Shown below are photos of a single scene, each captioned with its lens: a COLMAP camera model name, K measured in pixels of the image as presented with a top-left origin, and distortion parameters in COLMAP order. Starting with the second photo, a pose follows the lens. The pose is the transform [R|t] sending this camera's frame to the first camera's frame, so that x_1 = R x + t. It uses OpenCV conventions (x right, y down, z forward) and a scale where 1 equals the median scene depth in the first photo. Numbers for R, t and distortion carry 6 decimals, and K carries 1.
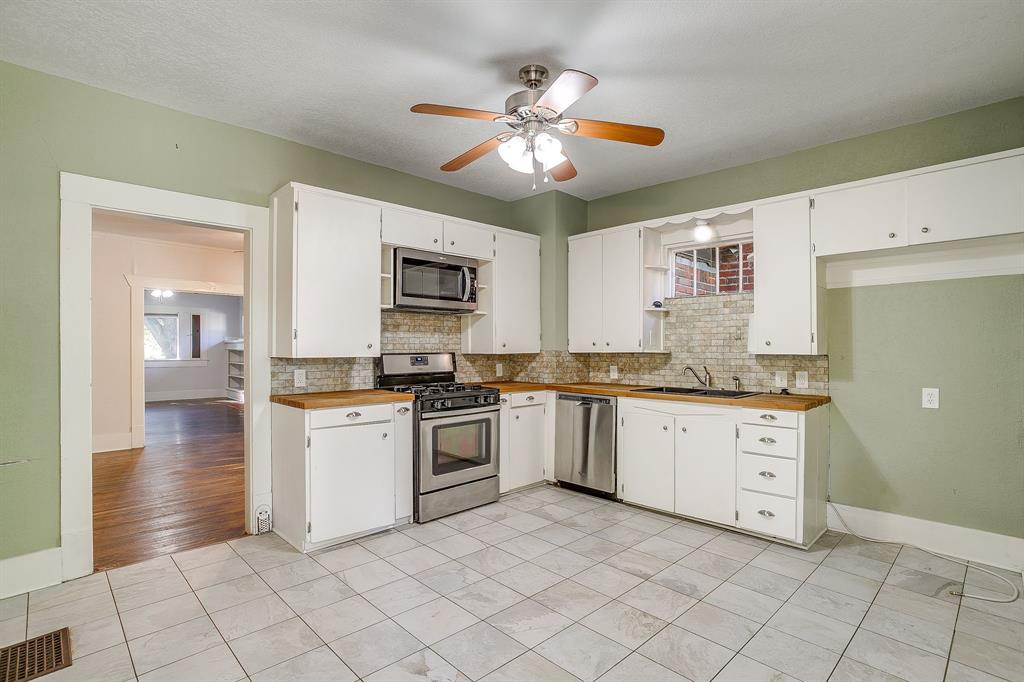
lens RADIAL K [[498.6, 0, 516.8], [0, 498.6, 345.4], [0, 0, 1]] dist [-0.030223, 0.010105]
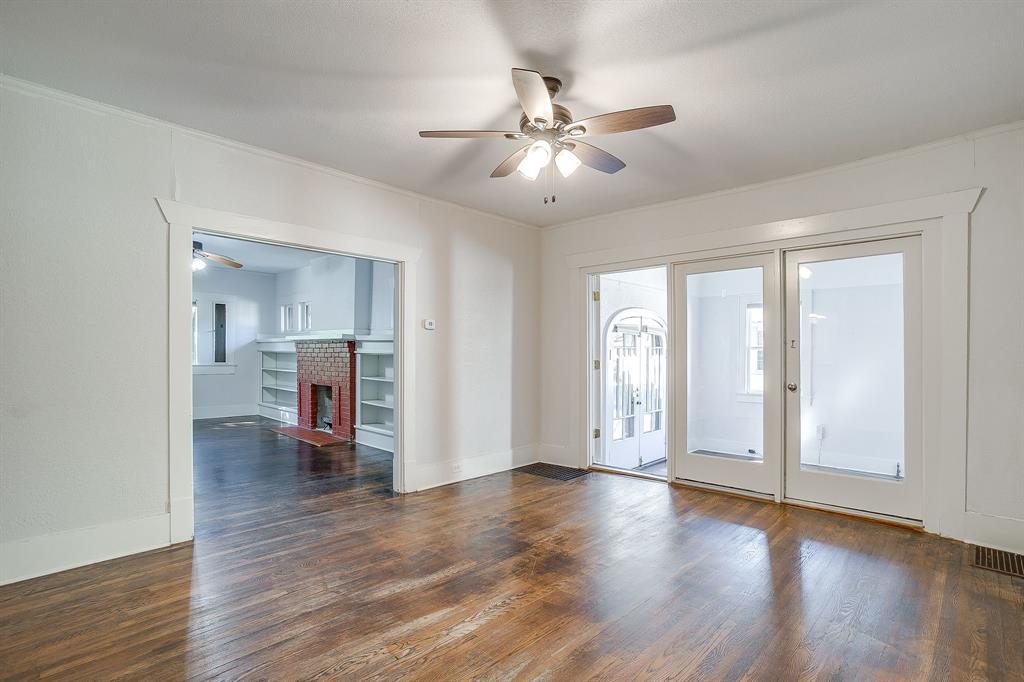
lens RADIAL K [[498.6, 0, 510.7], [0, 498.6, 349.2], [0, 0, 1]] dist [-0.030223, 0.010105]
pose [[0.999719, 0.005959, 0.022925, -0.235538], [-0.005921, 0.999981, -0.001726, 0.004494], [-0.022935, 0.001590, 0.999736, 0.257057]]
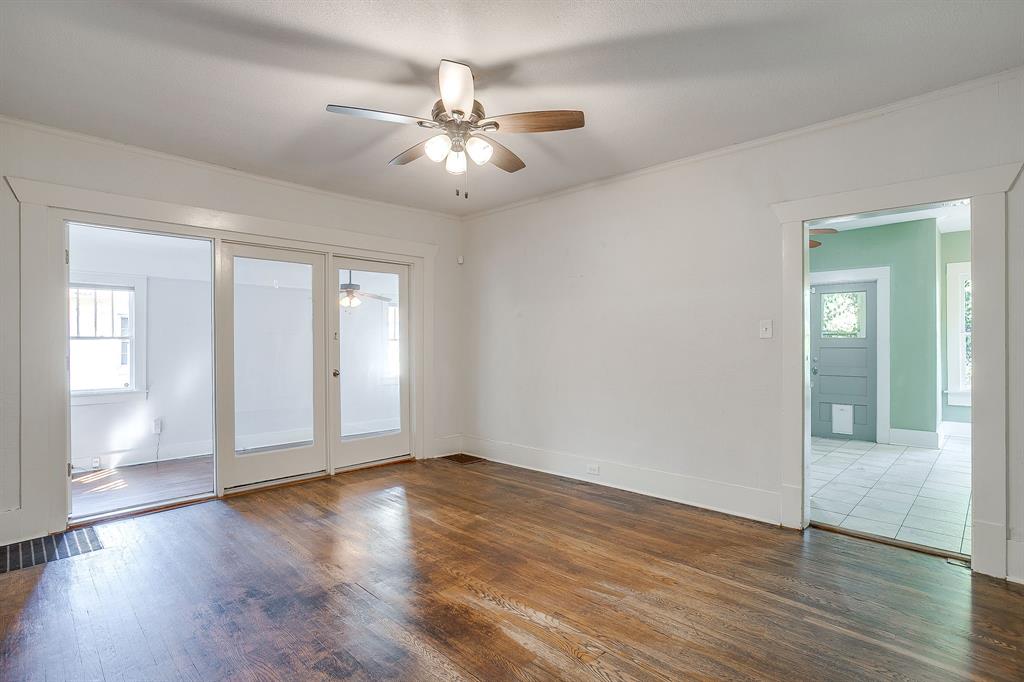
lens RADIAL K [[498.6, 0, 507.1], [0, 498.6, 337.1], [0, 0, 1]] dist [-0.030223, 0.010105]
pose [[-0.002022, 0.014913, 0.999887, -0.541545], [-0.004011, 0.999881, -0.014921, 0.005644], [-0.999990, -0.004041, -0.001962, 0.562163]]
